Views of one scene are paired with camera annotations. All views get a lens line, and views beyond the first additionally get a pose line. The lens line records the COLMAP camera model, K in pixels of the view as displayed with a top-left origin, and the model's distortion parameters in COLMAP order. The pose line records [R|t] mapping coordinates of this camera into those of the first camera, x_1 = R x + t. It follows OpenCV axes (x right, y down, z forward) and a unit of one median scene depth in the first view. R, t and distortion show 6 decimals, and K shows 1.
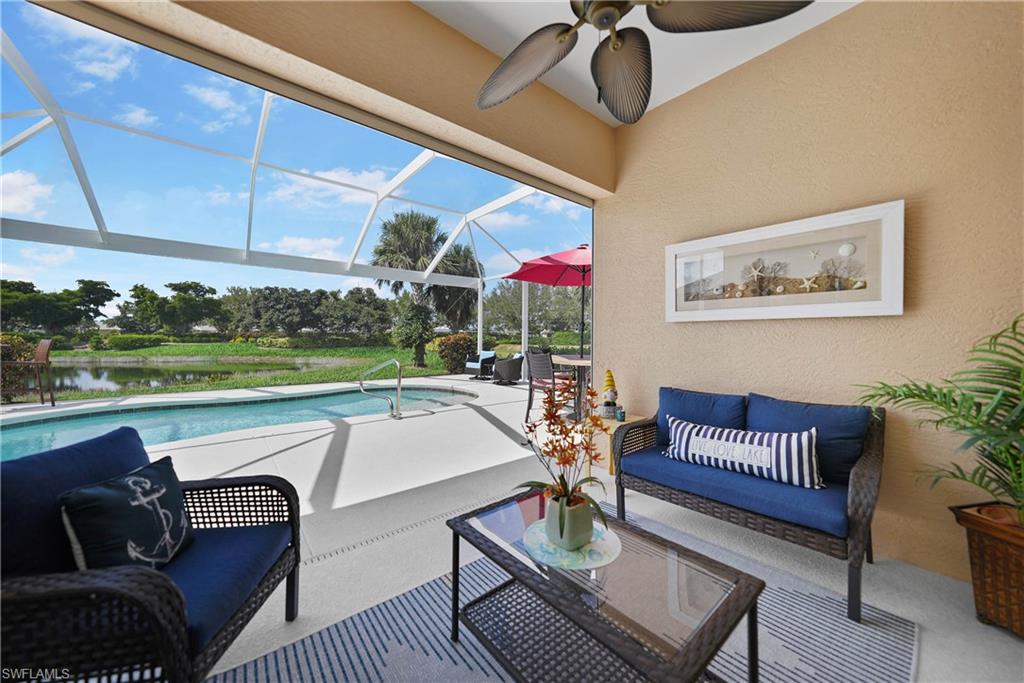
lens RADIAL K [[358.3, 0, 507.4], [0, 358.3, 341.6], [0, 0, 1]] dist [-0.025081, 0.006201]
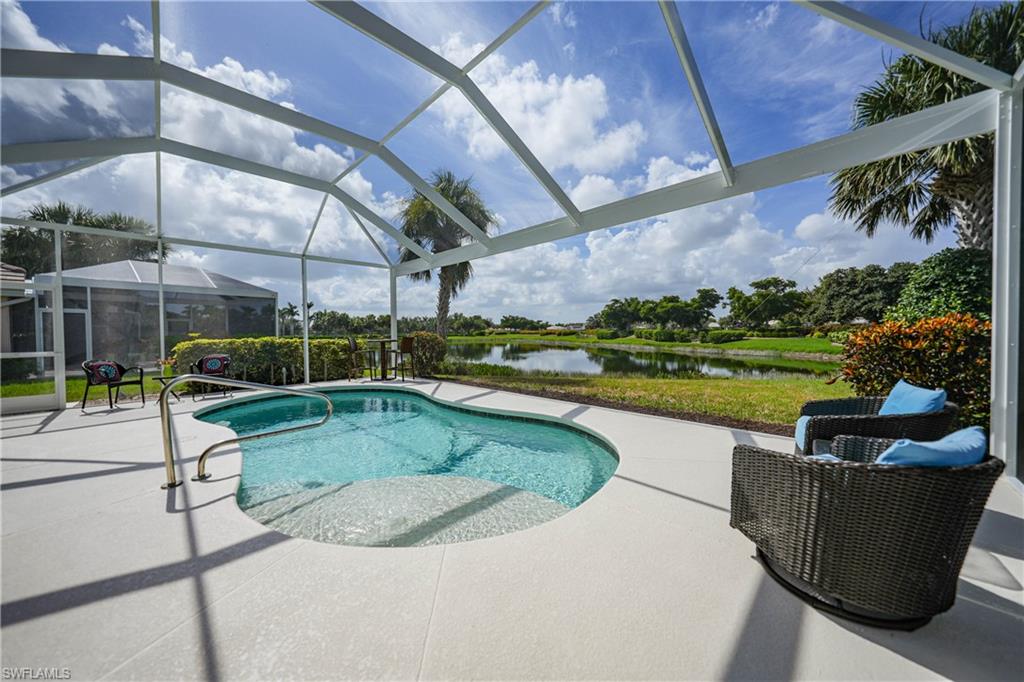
lens RADIAL K [[358.3, 0, 517.0], [0, 358.3, 341.5], [0, 0, 1]] dist [-0.025081, 0.006201]
pose [[0.127467, 0.017127, -0.991695, 0.032827], [-0.002995, 0.999853, 0.016883, -0.000280], [0.991838, 0.000818, 0.127500, 0.159903]]
